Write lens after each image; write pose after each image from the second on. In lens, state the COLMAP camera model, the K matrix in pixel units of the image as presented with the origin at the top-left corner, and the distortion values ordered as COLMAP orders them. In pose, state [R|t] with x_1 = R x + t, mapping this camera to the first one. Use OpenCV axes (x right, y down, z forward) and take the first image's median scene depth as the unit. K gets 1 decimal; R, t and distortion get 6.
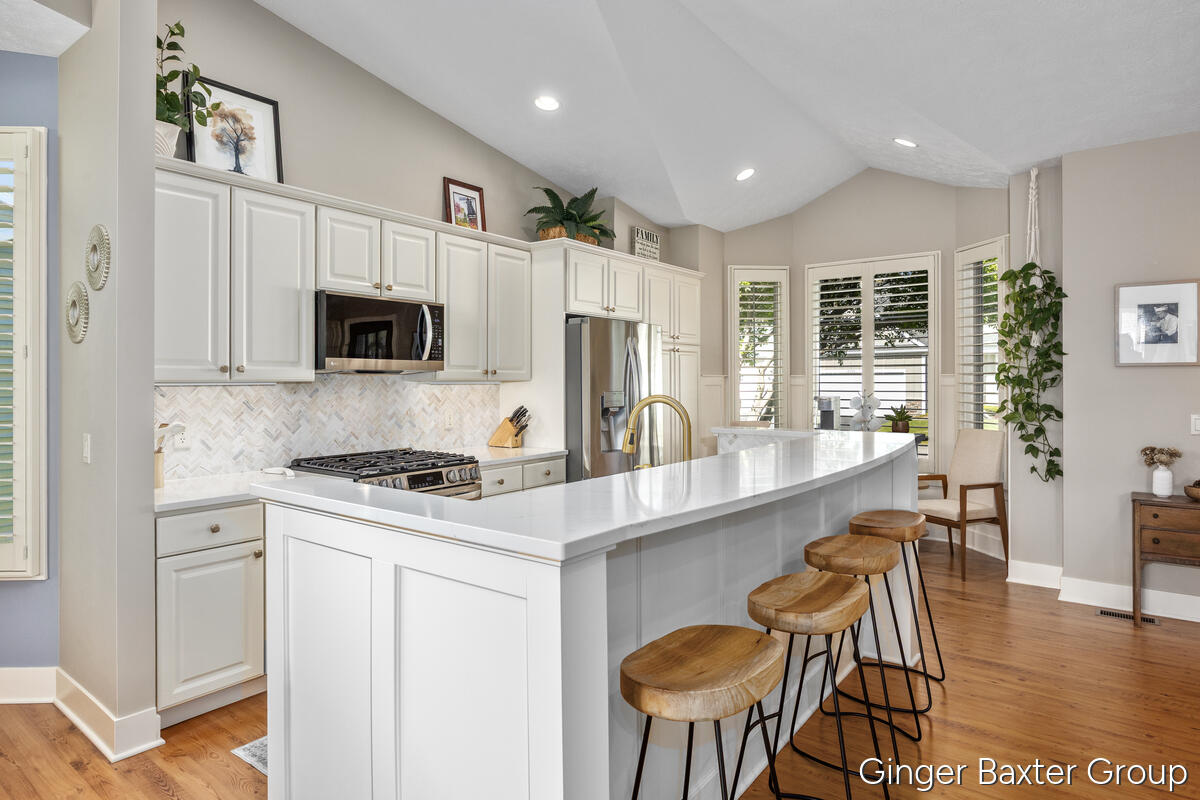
lens RADIAL K [[667.8, 0, 599.6], [0, 667.8, 375.3], [0, 0, 1]] dist [0.000036, -0.000012]
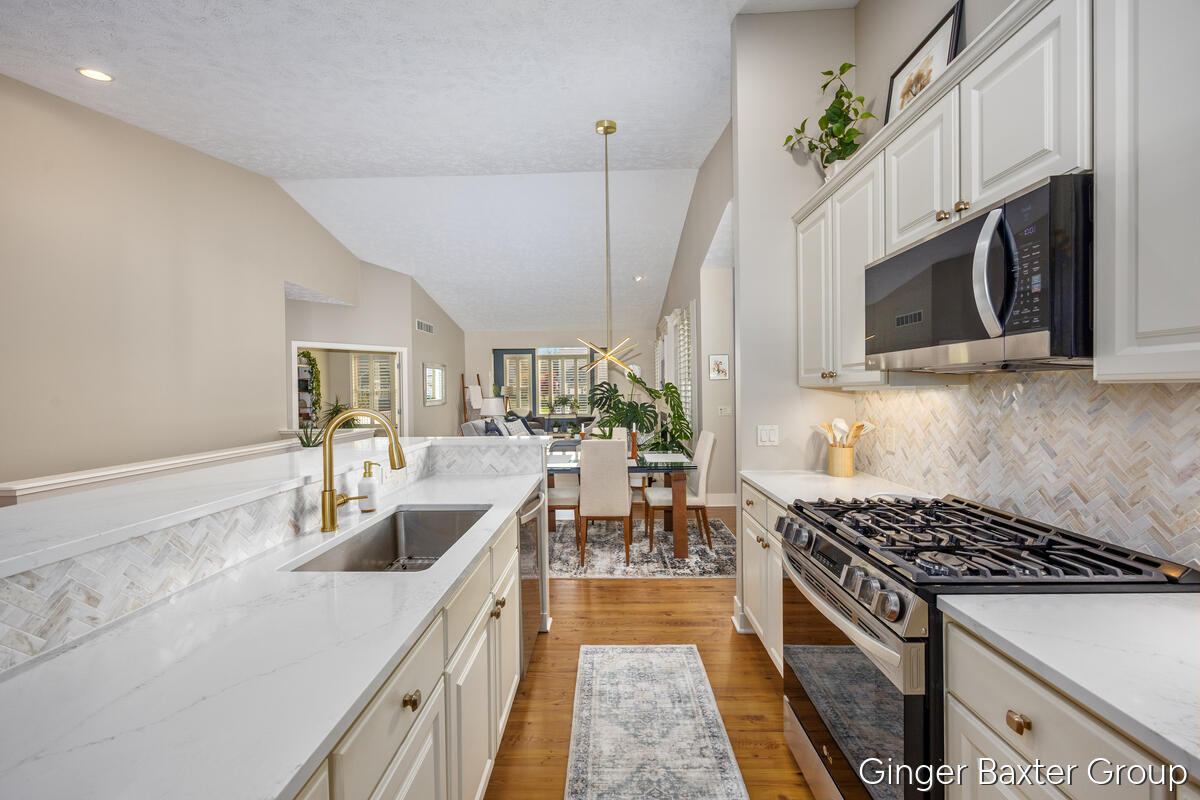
lens RADIAL K [[482.8, 0, 600.0], [0, 482.8, 400.0], [0, 0, 1]] dist [0.000252, 0.000026]
pose [[-0.805319, 0.021561, -0.592450, 0.146953], [0.015100, 0.999760, 0.015859, 0.010099], [0.592650, 0.003826, -0.805451, 1.162592]]
